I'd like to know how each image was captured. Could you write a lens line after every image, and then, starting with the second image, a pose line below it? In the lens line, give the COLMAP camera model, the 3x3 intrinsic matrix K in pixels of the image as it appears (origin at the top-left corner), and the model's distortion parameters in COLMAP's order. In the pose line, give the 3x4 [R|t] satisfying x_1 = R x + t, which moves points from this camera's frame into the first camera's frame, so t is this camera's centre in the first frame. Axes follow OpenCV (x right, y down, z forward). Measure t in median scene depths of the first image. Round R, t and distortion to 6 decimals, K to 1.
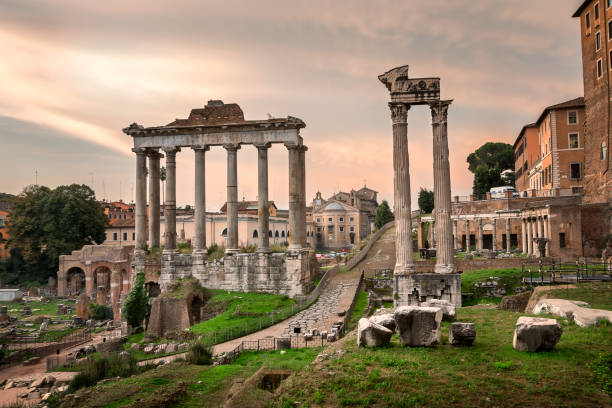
lens RADIAL K [[541.4, 0, 306.0], [0, 541.4, 204.0], [0, 0, 1]] dist [0.003597, 0.002745]
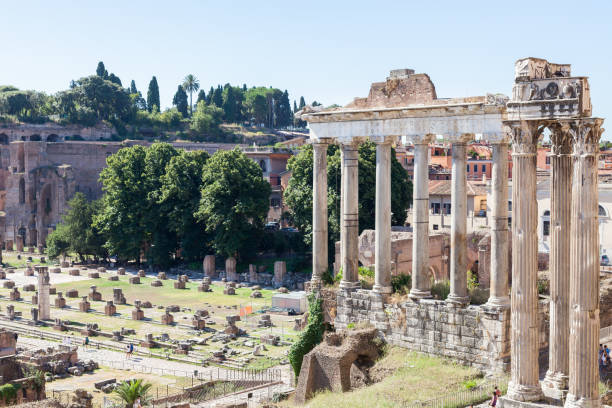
lens RADIAL K [[883.6, 0, 306.0], [0, 883.6, 204.0], [0, 0, 1]] dist [-0.019384, -0.065618]
pose [[0.790315, 0.043826, -0.611131, 0.420879], [0.027990, 0.993815, 0.107466, -0.147499], [0.612061, -0.102037, 0.784200, 0.055357]]
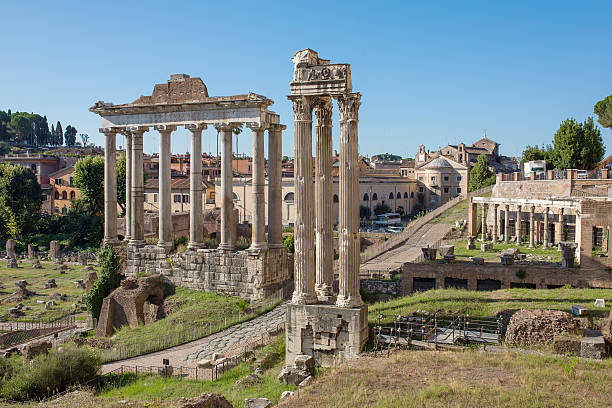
lens RADIAL K [[620.3, 0, 325.6], [0, 620.3, 204.3], [0, 0, 1]] dist [-0.045440, 0.028182]
pose [[0.971312, 0.027141, -0.236257, 0.310248], [-0.002522, 0.994586, 0.103890, -0.086734], [0.237797, -0.100314, 0.966121, 0.068563]]
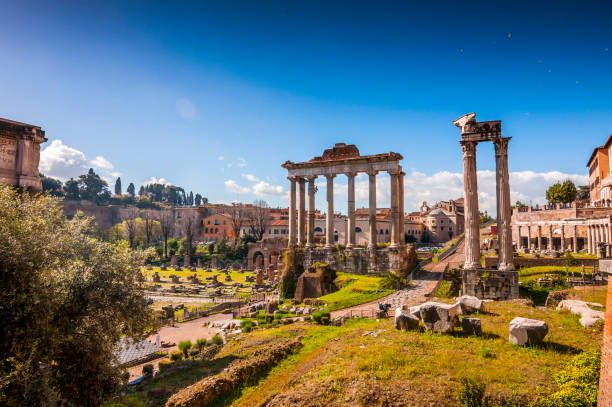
lens RADIAL K [[378.0, 0, 306.0], [0, 378.0, 203.5], [0, 0, 1]] dist [-0.003482, -0.002069]
pose [[0.956496, -0.003496, -0.291723, 0.043469], [-0.000124, 0.999923, -0.012391, -0.014377], [0.291744, 0.011888, 0.956423, -0.007775]]
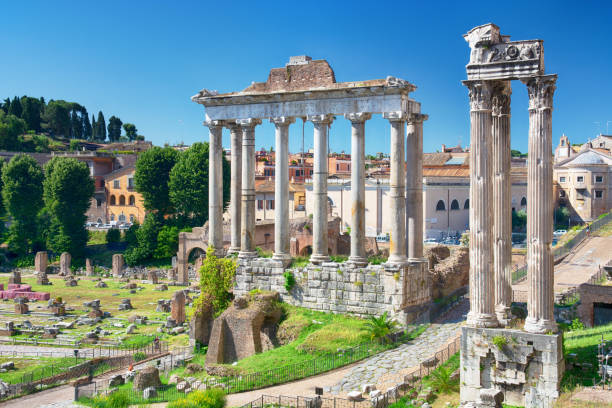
lens RADIAL K [[786.0, 0, 306.0], [0, 786.0, 204.0], [0, 0, 1]] dist [0.026908, 0.738656]
pose [[0.931641, 0.026195, -0.362435, 0.240384], [0.007692, 0.995753, 0.091740, -0.088971], [0.363299, -0.088256, 0.927483, -0.016899]]
